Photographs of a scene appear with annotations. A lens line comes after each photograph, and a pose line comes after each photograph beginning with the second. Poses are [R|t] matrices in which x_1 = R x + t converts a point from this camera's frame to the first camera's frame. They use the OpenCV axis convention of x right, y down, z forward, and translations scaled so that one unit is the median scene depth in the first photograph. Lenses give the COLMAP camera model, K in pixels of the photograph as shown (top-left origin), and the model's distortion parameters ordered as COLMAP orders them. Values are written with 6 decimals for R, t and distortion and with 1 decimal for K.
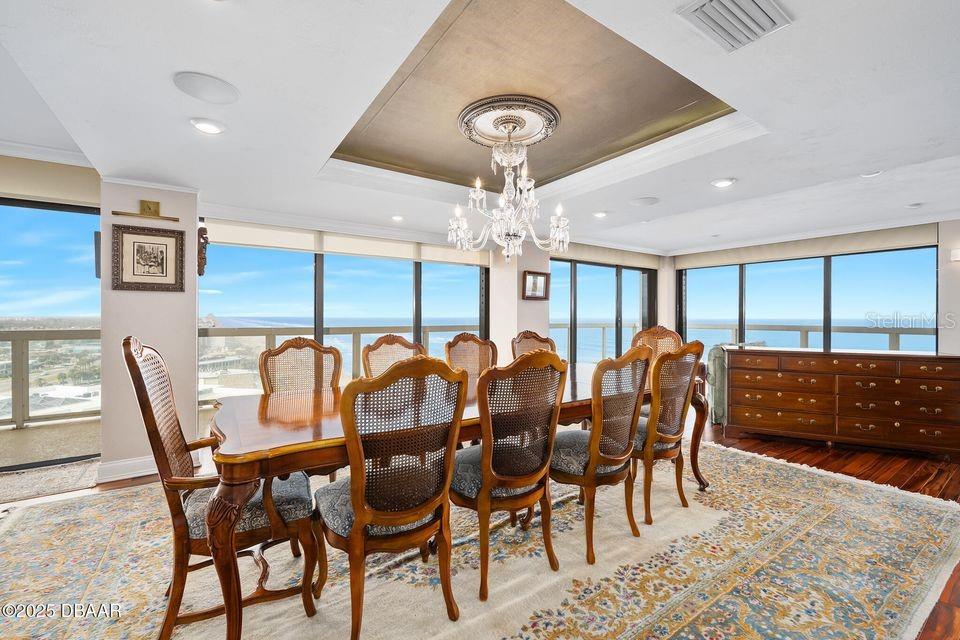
lens RADIAL K [[396.4, 0, 493.3], [0, 396.4, 319.1], [0, 0, 1]] dist [-0.000378, 0.000012]
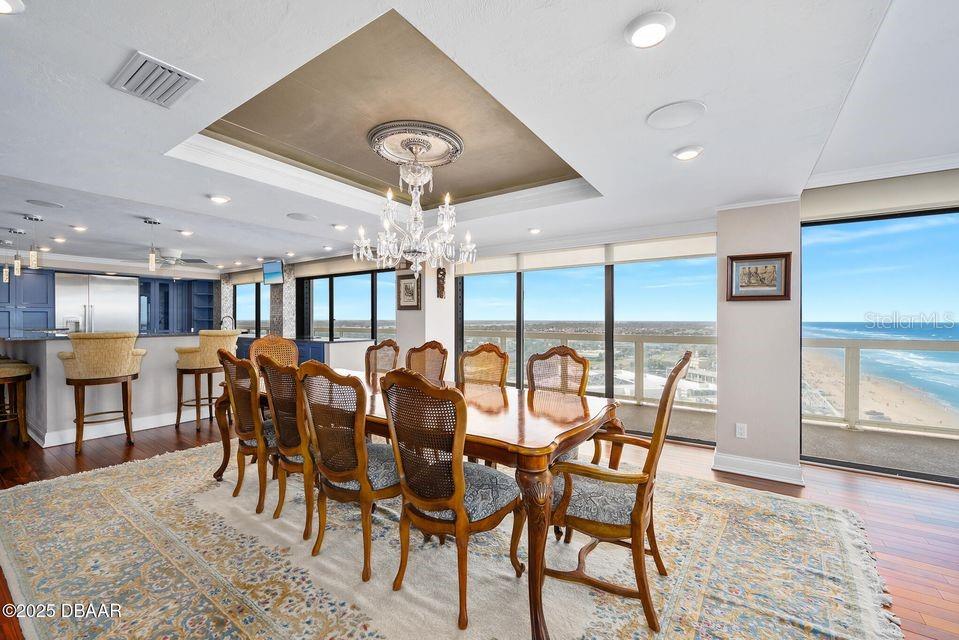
lens RADIAL K [[395.9, 0, 492.8], [0, 395.9, 319.1], [0, 0, 1]] dist [-0.000378, 0.000012]
pose [[0.351247, -0.004178, -0.936274, 0.908351], [-0.010421, 0.999911, -0.008372, -0.020362], [0.936225, 0.012697, 0.351172, 0.726010]]
